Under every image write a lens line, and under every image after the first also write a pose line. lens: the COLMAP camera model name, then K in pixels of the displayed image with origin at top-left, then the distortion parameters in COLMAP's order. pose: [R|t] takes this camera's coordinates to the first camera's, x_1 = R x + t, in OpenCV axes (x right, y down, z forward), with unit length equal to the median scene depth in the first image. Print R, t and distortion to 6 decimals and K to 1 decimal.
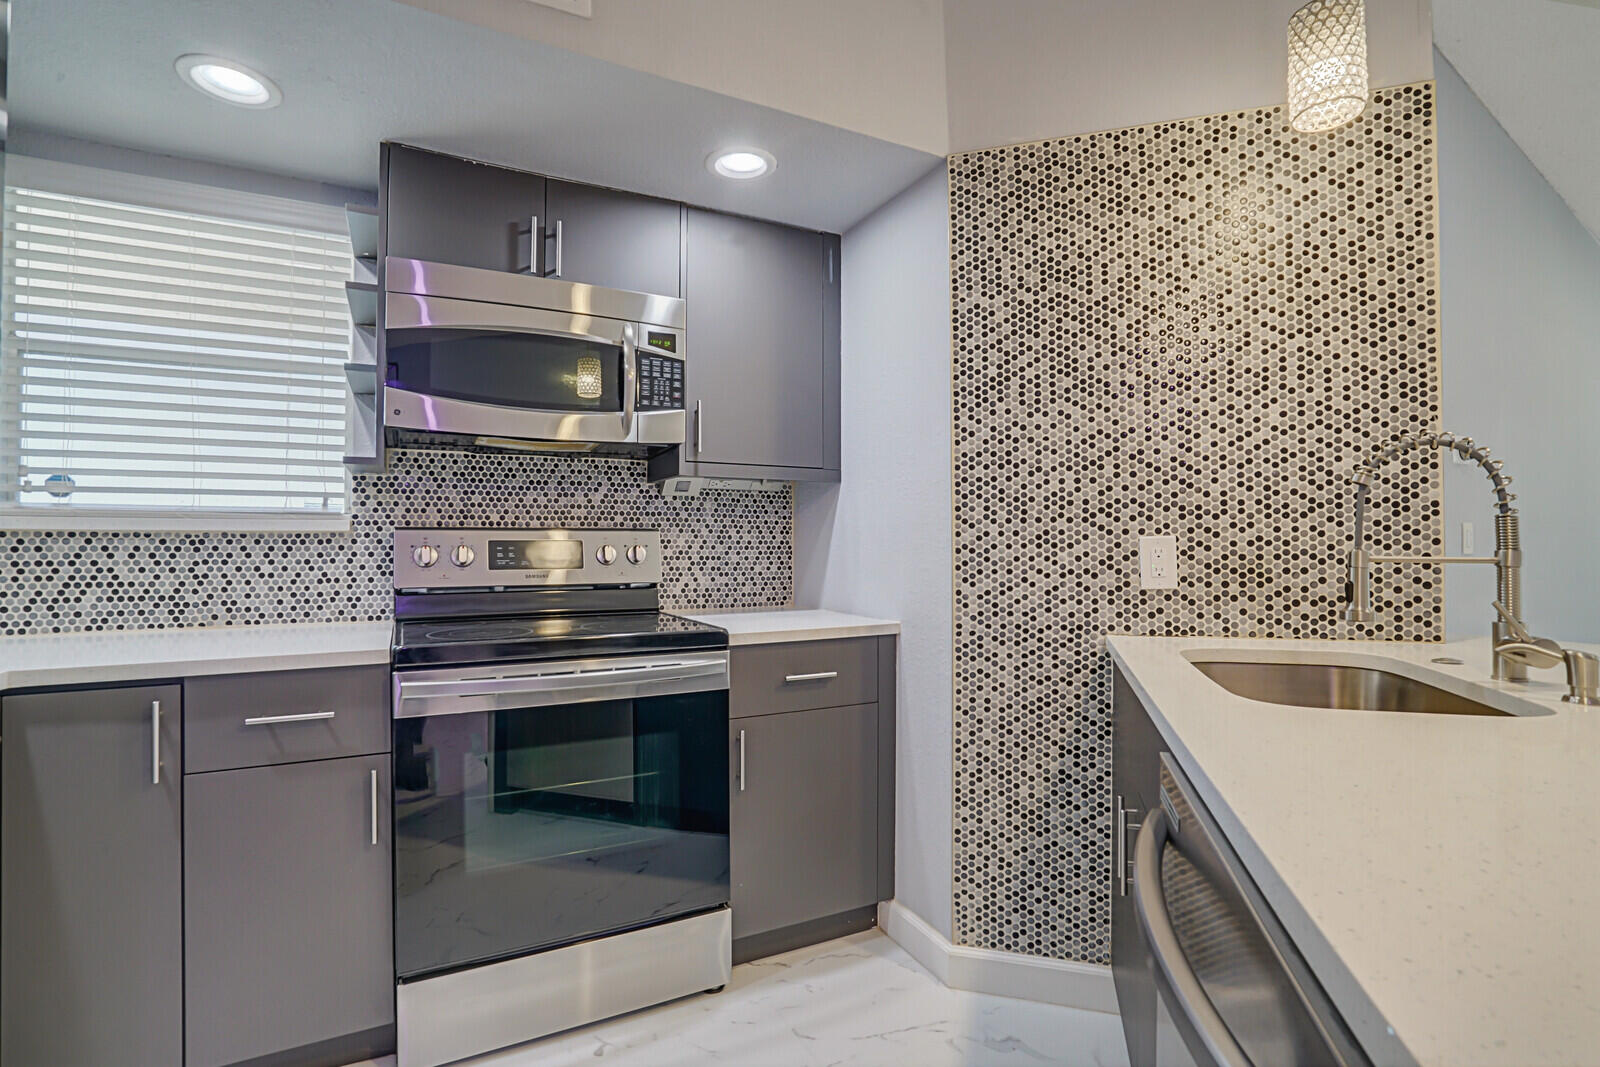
lens RADIAL K [[782.8, 0, 799.0], [0, 782.8, 529.7], [0, 0, 1]] dist [-0.029950, 0.005377]
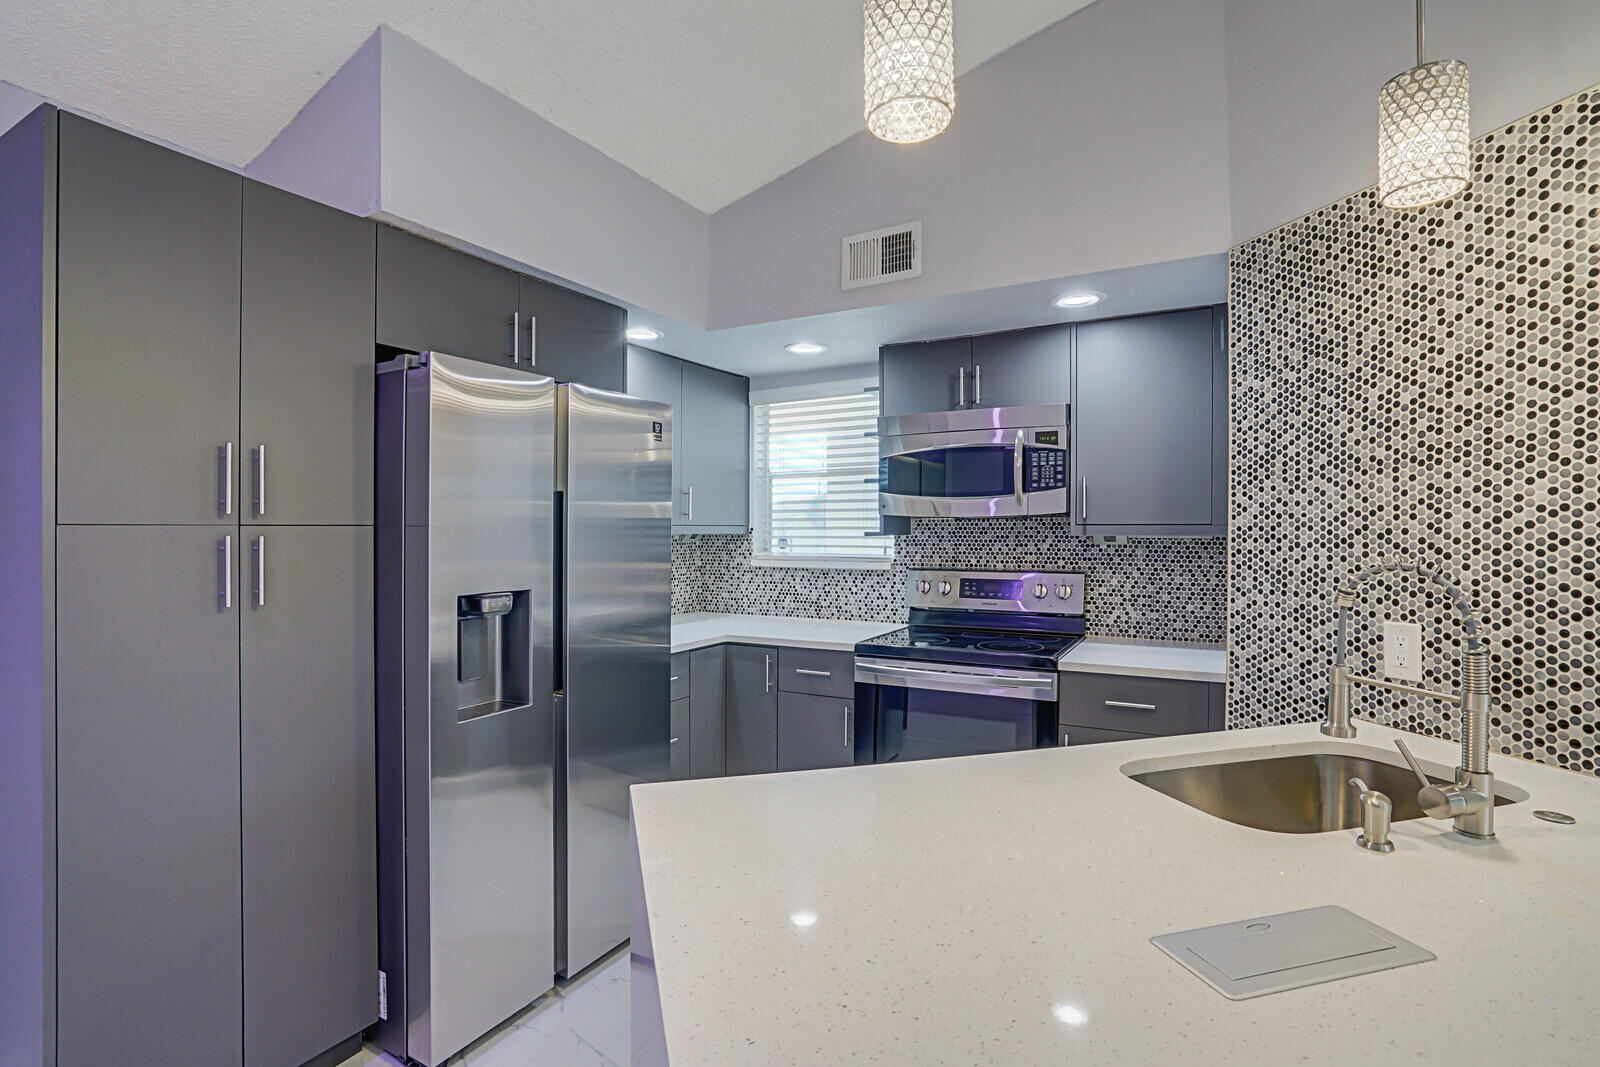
lens RADIAL K [[782.8, 0, 801.7], [0, 782.8, 533.1], [0, 0, 1]] dist [-0.029950, 0.005377]
pose [[0.536797, 0.008786, -0.843666, 0.832674], [0.017091, 0.999627, 0.021285, -0.128430], [0.843539, -0.025845, 0.536446, -0.095850]]
